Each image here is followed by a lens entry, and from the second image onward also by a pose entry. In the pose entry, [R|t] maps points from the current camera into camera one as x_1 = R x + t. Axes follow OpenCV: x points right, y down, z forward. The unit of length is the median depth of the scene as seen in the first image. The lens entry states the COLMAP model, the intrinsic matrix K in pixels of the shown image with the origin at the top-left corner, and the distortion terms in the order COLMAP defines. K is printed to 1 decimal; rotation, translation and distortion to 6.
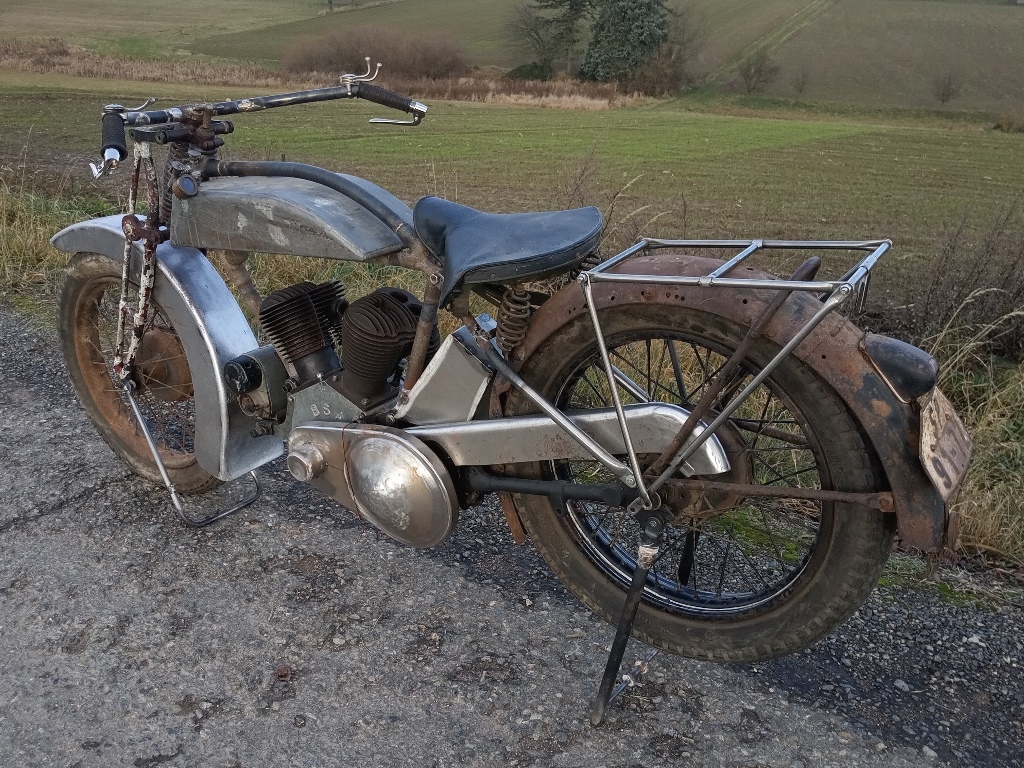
lens RADIAL K [[957.5, 0, 463.4], [0, 957.5, 415.6], [0, 0, 1]] dist [-0.003483, 0.000000]
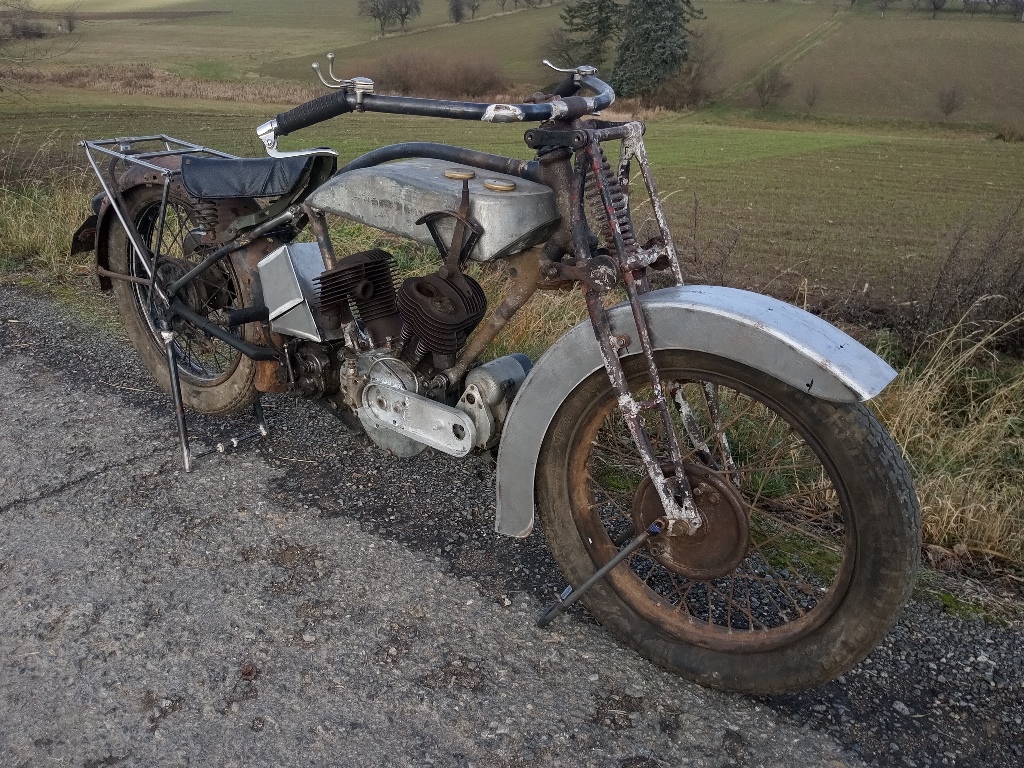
lens RADIAL K [[851.1, 0, 432.0], [0, 851.1, 410.5], [0, 0, 1]] dist [-0.007446, -0.005621]
pose [[0.997063, 0.016495, -0.074789, 0.045606], [-0.015369, 0.999760, 0.015600, -0.010642], [0.075028, -0.014405, 0.997077, 0.112885]]
